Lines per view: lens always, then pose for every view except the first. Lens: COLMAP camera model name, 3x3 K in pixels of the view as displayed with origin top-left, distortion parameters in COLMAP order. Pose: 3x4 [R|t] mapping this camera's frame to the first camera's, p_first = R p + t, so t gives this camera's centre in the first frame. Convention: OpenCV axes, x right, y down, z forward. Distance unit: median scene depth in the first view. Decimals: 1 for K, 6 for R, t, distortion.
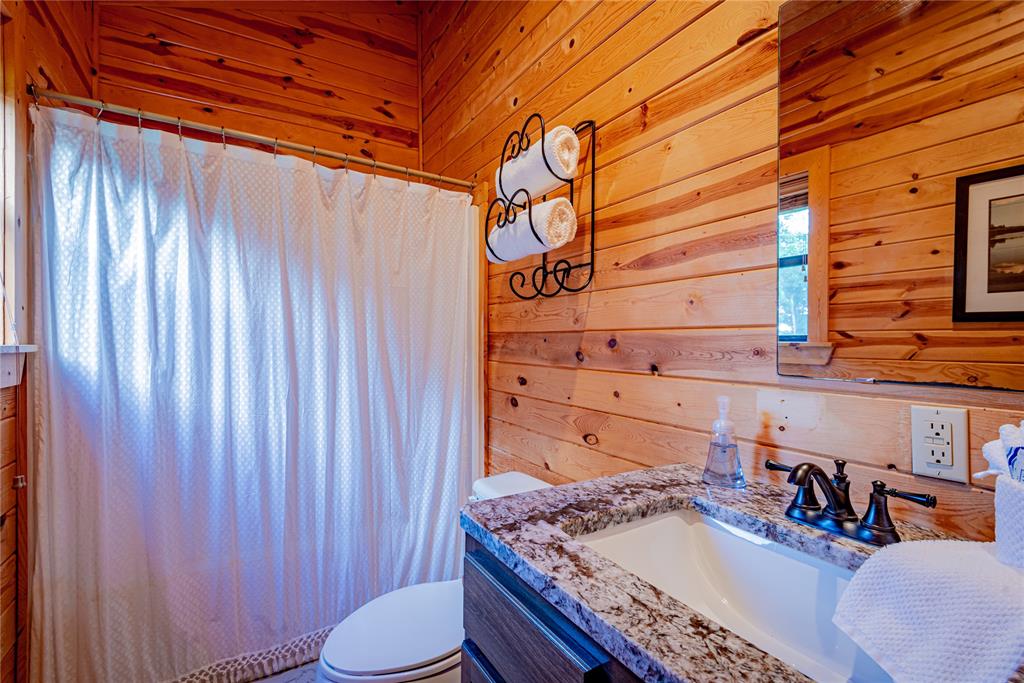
lens RADIAL K [[457.4, 0, 511.4], [0, 457.4, 341.6], [0, 0, 1]] dist [0.022698, -0.015085]
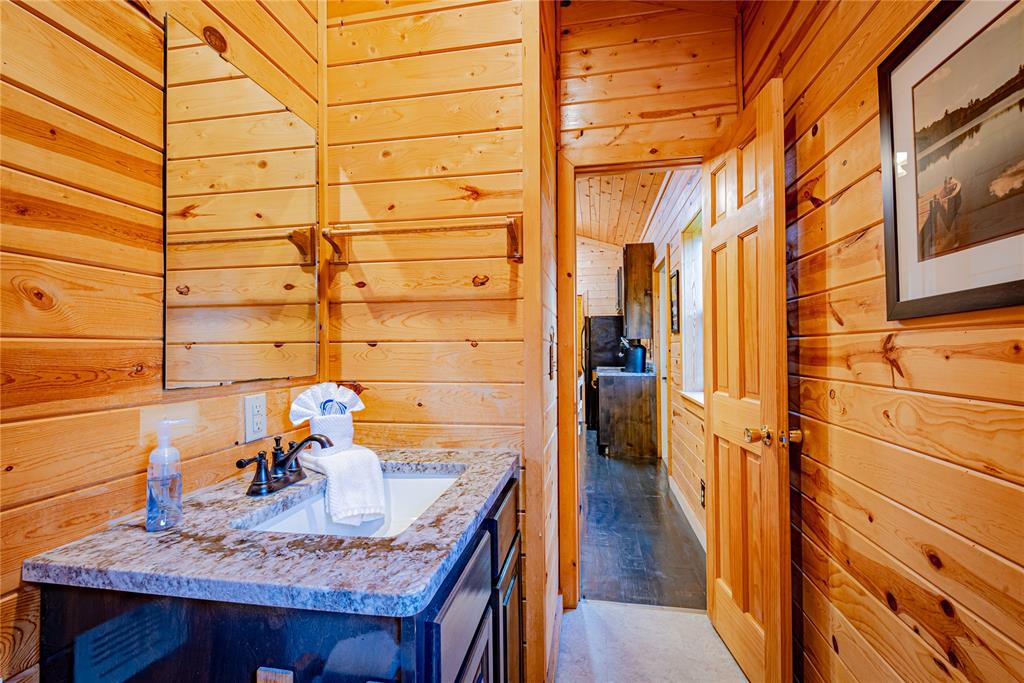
lens RADIAL K [[457.4, 0, 509.7], [0, 457.4, 343.2], [0, 0, 1]] dist [0.022698, -0.015085]
pose [[-0.749859, 0.011972, 0.661490, -0.671192], [0.010907, 0.999924, -0.005732, -0.013220], [-0.661508, 0.002917, -0.749932, 1.398627]]
